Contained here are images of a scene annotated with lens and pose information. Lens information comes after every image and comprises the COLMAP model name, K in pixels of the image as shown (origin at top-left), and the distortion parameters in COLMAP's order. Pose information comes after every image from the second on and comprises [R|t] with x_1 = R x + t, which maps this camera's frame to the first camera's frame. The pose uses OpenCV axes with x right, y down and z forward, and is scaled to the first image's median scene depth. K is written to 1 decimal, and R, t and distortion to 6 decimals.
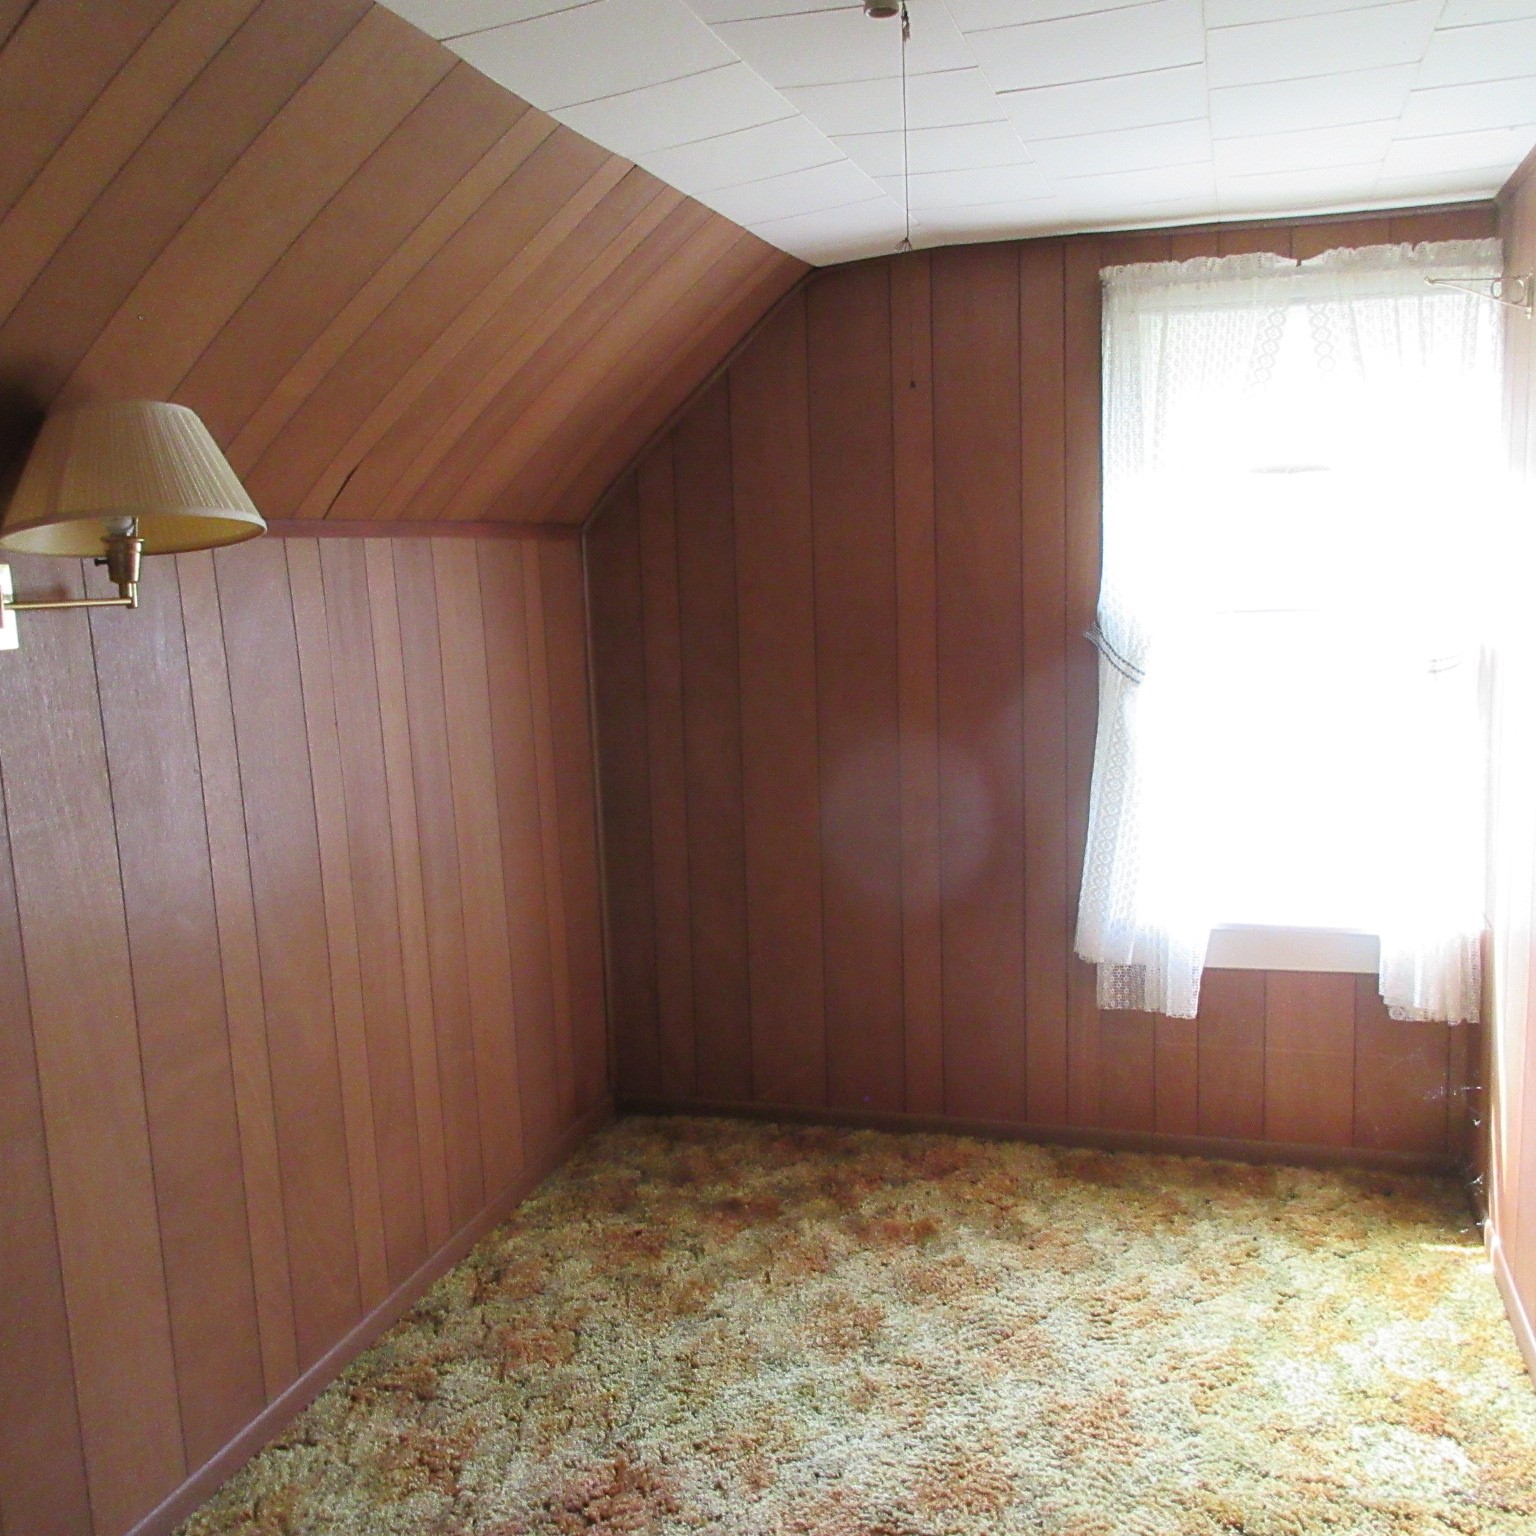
lens RADIAL K [[1520.0, 0, 770.8], [0, 1520.0, 750.6], [0, 0, 1]] dist [-0.009440, 0.009710]
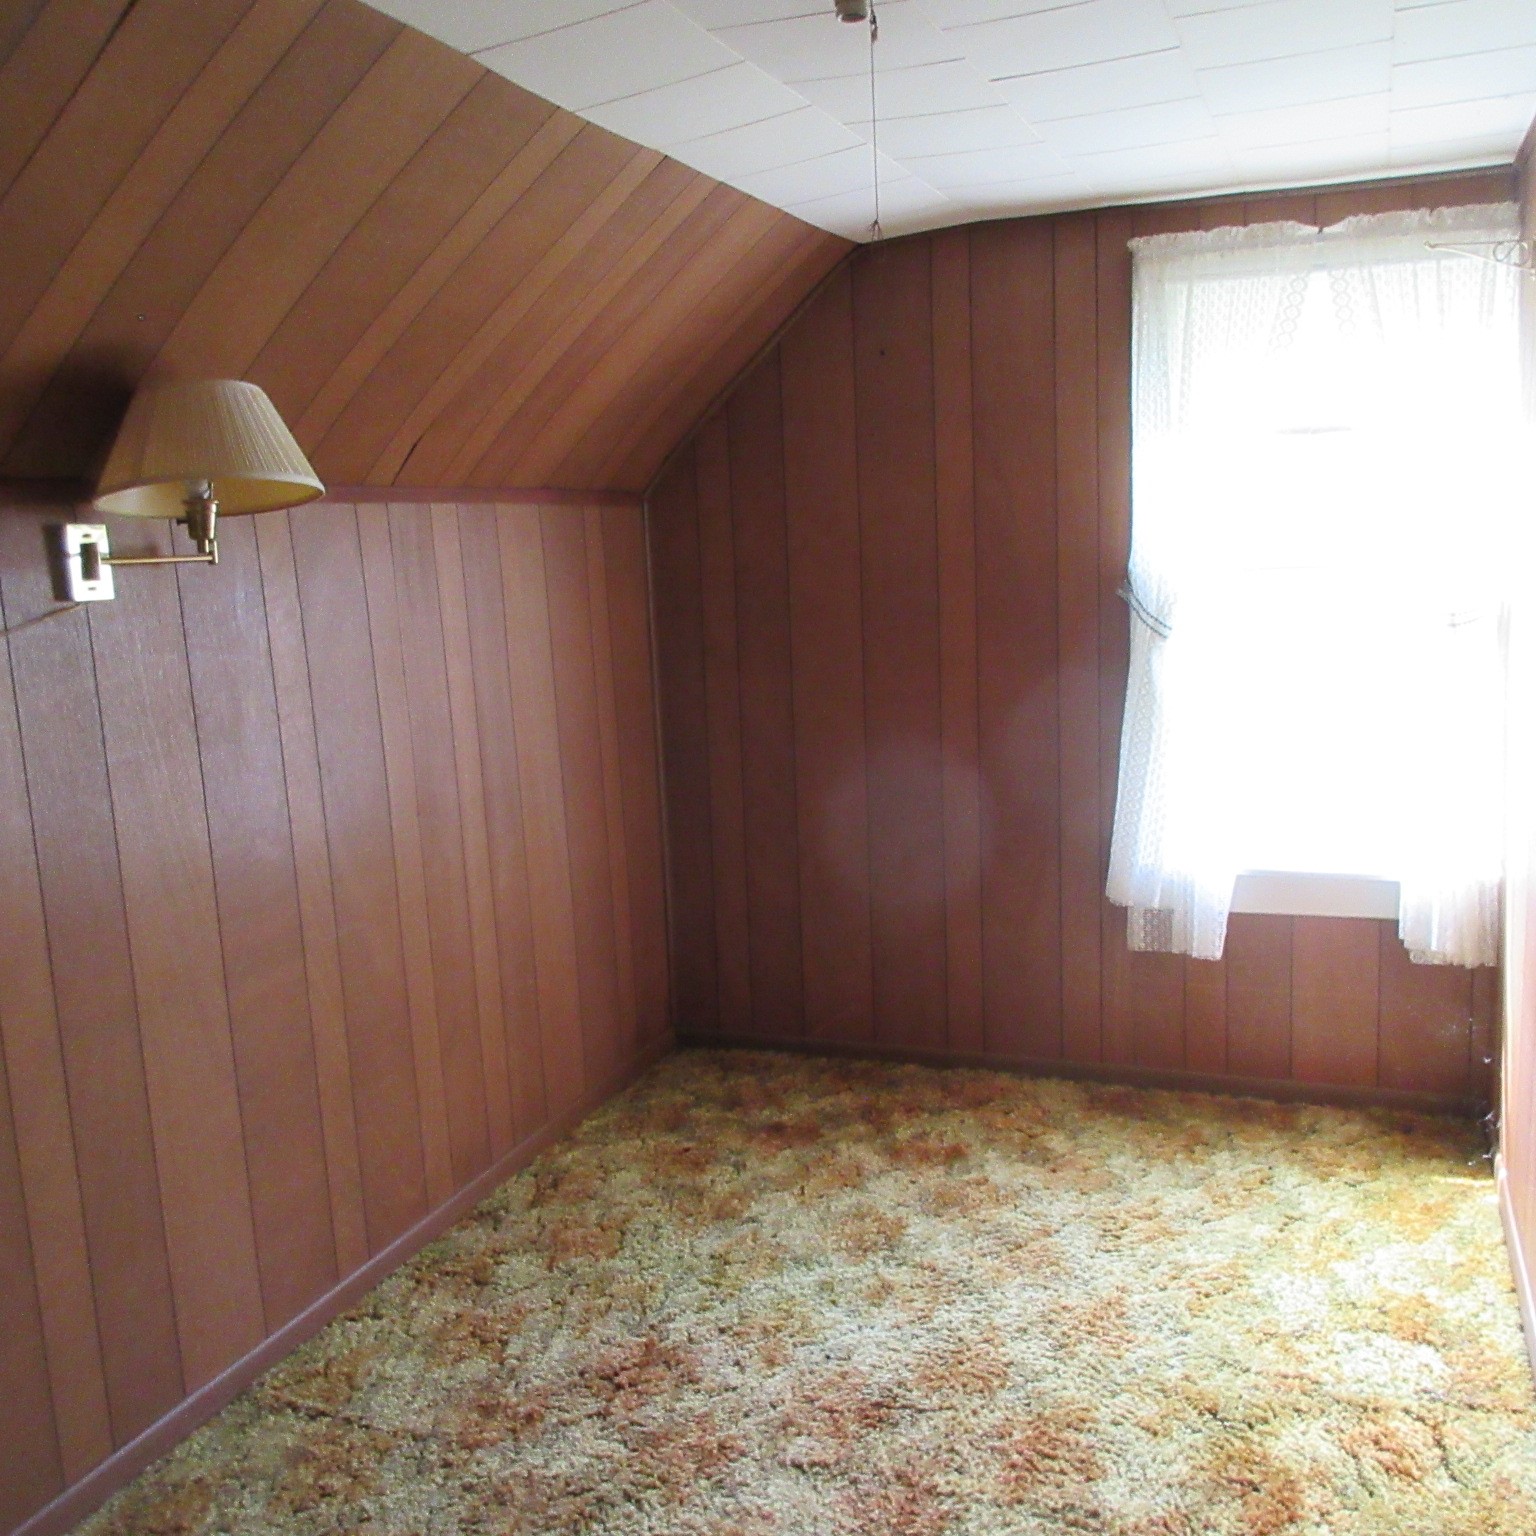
lens RADIAL K [[1520.0, 0, 770.8], [0, 1520.0, 750.6], [0, 0, 1]] dist [-0.009440, 0.009710]
pose [[0.997111, 0.003527, -0.075877, 0.066818], [-0.002304, 0.999866, 0.016211, 0.021802], [0.075924, -0.015989, 0.996985, -0.081378]]
